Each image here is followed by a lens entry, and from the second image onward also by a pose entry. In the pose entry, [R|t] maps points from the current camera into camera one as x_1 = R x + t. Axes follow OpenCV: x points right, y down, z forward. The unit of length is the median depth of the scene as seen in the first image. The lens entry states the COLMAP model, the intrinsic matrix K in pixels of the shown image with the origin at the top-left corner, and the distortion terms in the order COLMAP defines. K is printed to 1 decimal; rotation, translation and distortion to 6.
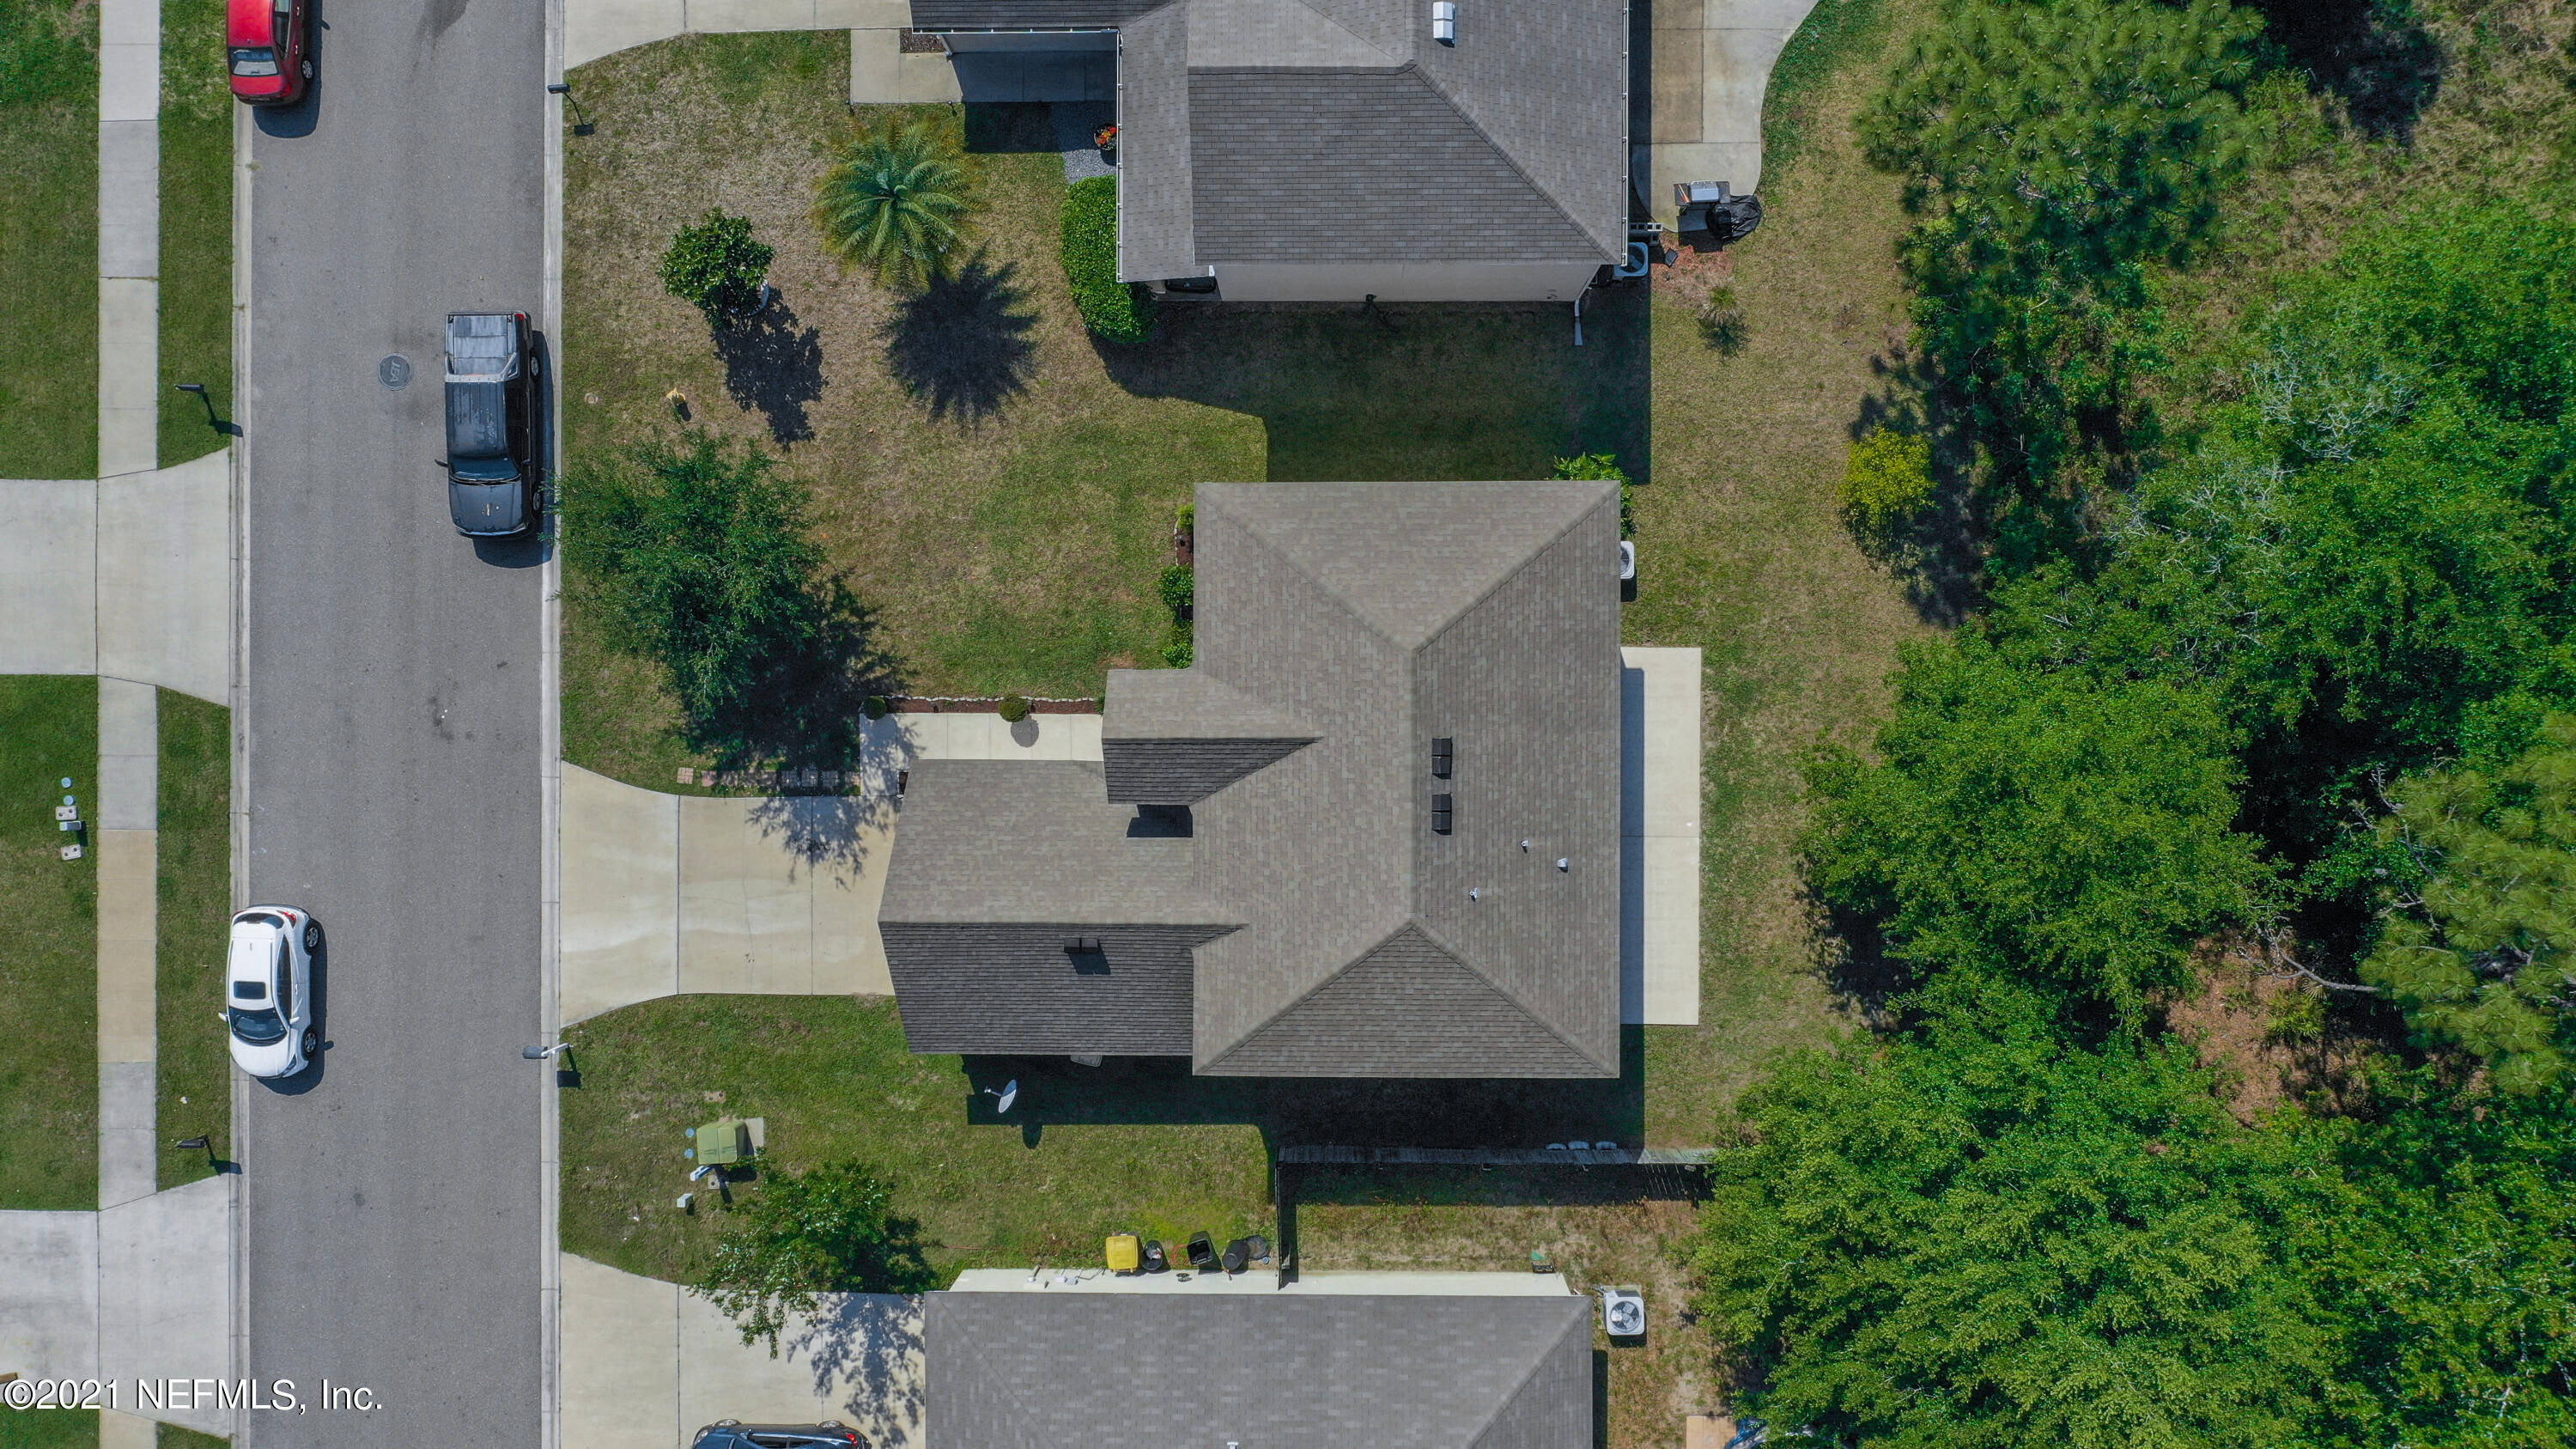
lens RADIAL K [[2139.8, 0, 1285.9], [0, 2139.8, 734.3], [0, 0, 1]] dist [0.005012, 0.002287]
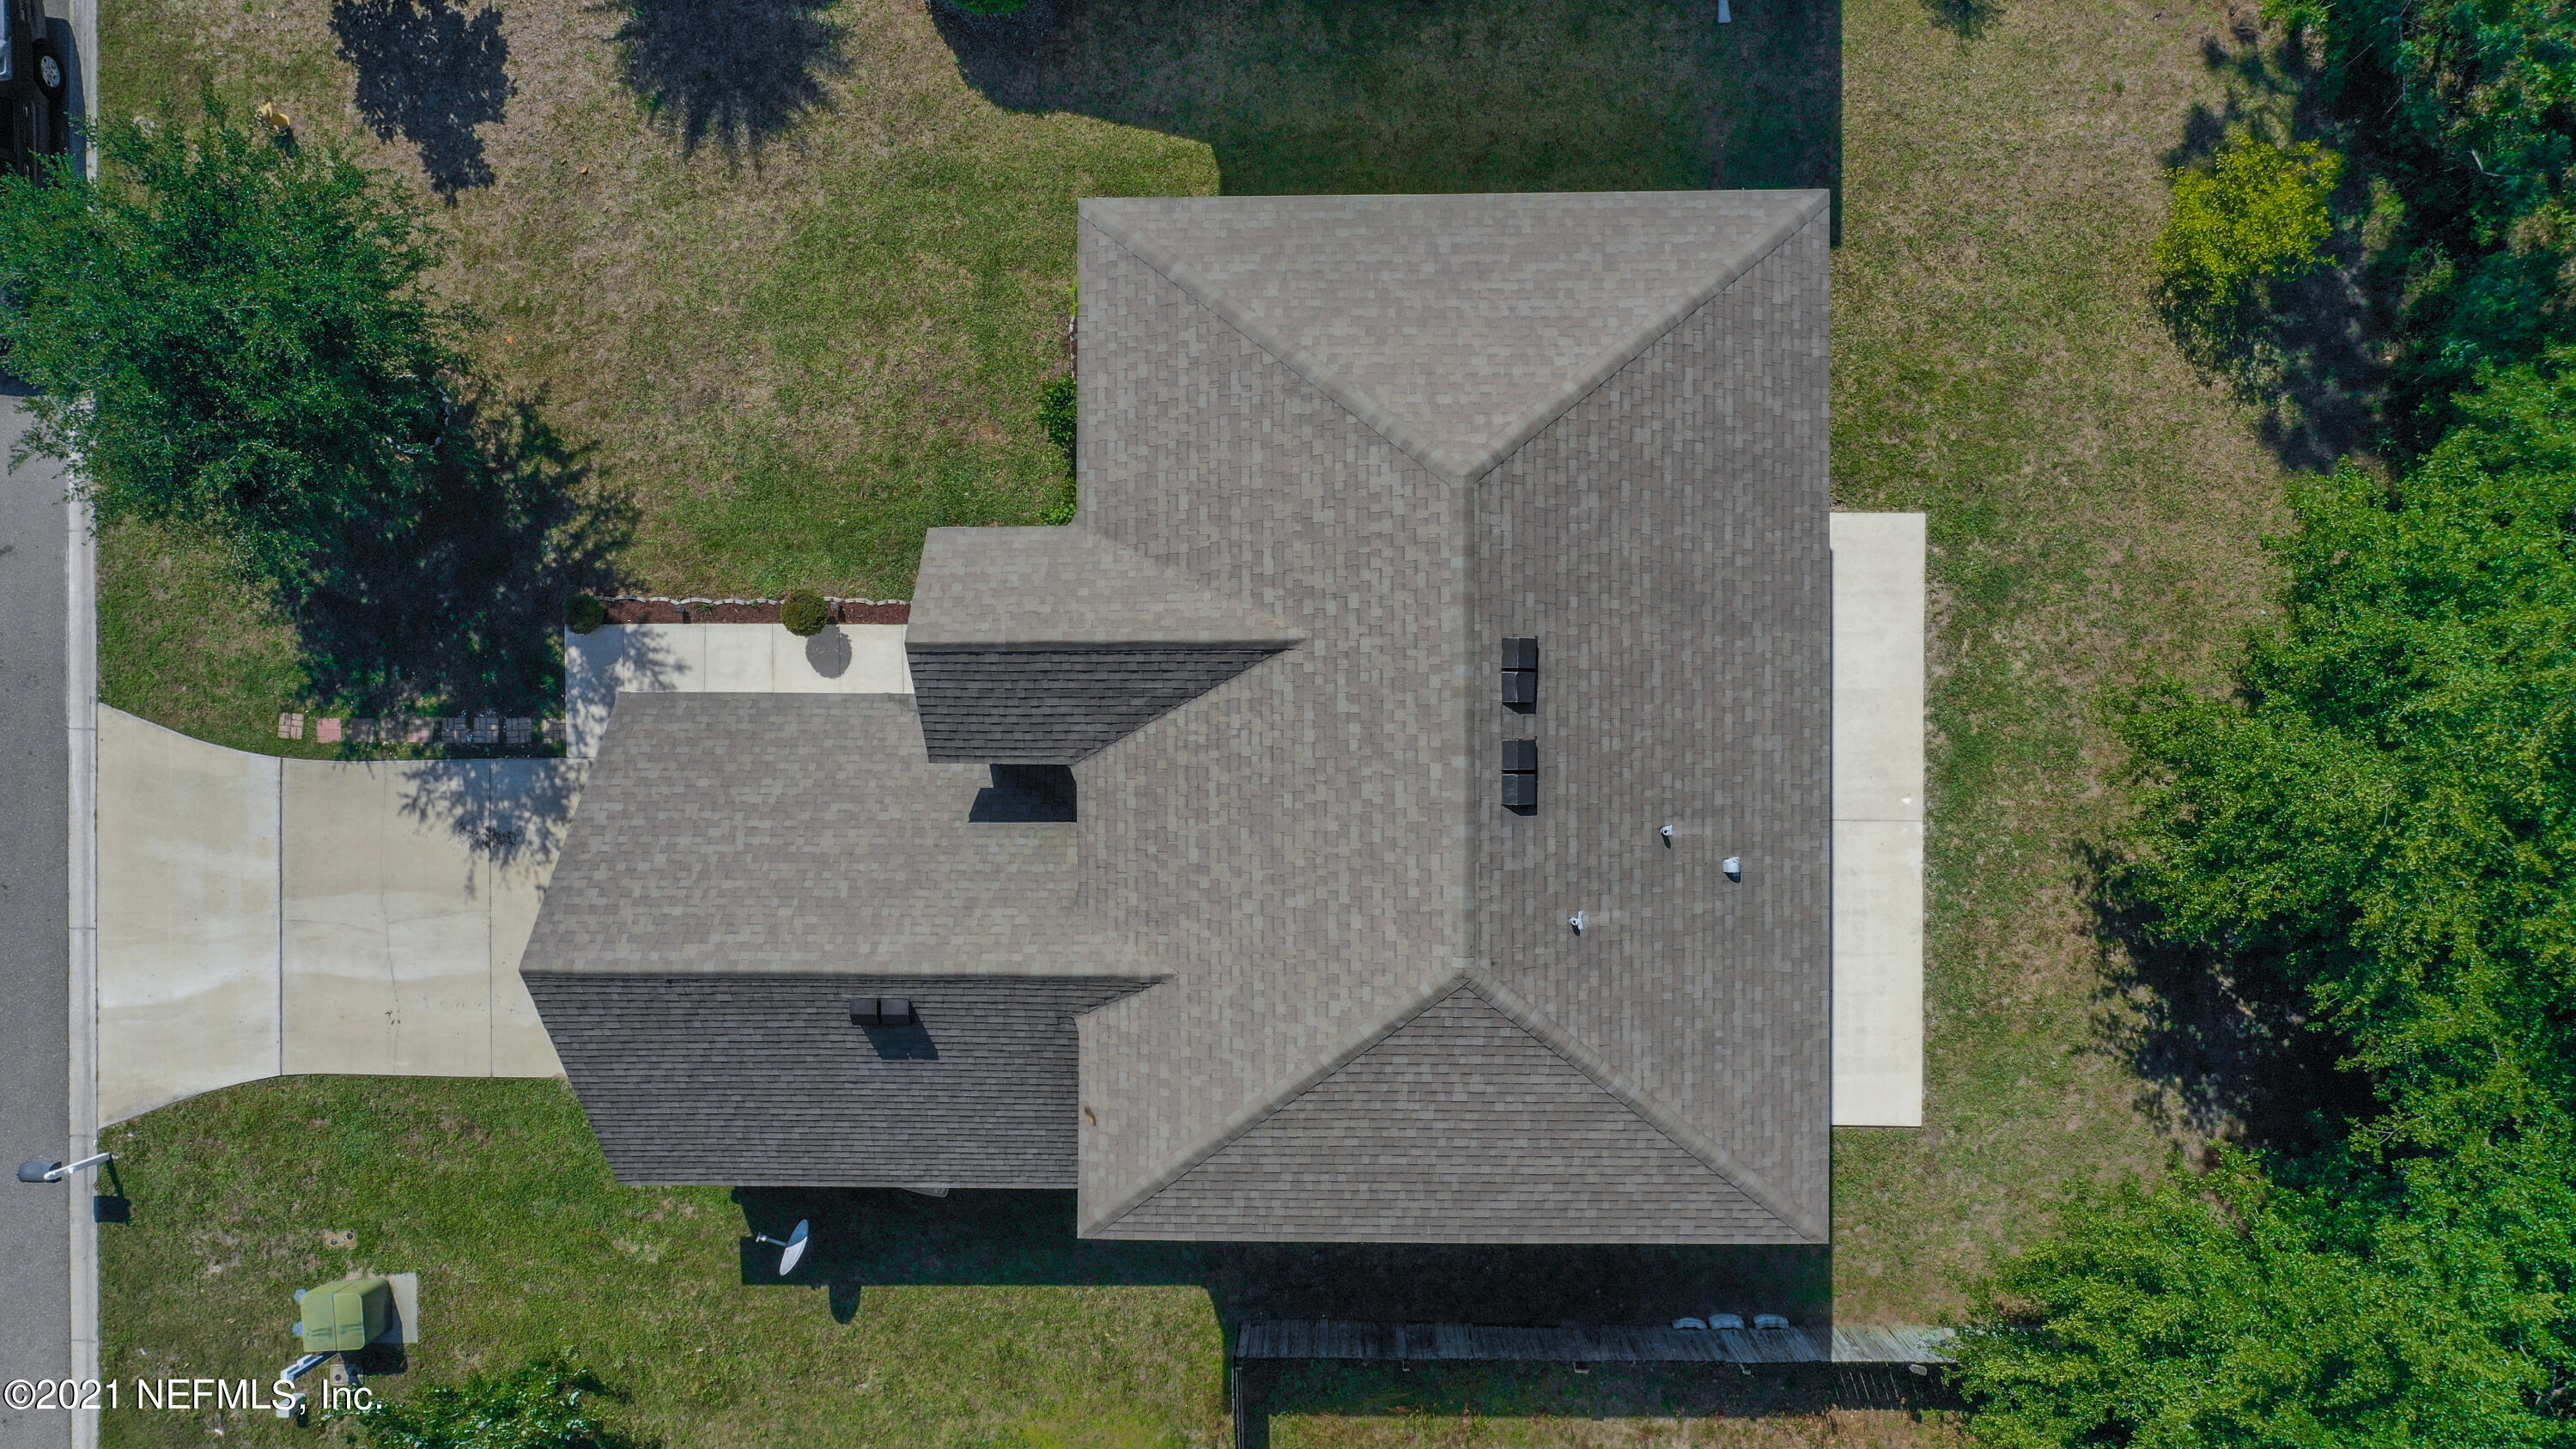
lens RADIAL K [[2139.8, 0, 1289.7], [0, 2139.8, 715.9], [0, 0, 1]] dist [0.005012, 0.002287]
pose [[0.999992, -0.001626, -0.003580, 0.013552], [0.001606, 0.999983, -0.005544, 0.020797], [0.003589, 0.005539, 0.999978, 0.383545]]
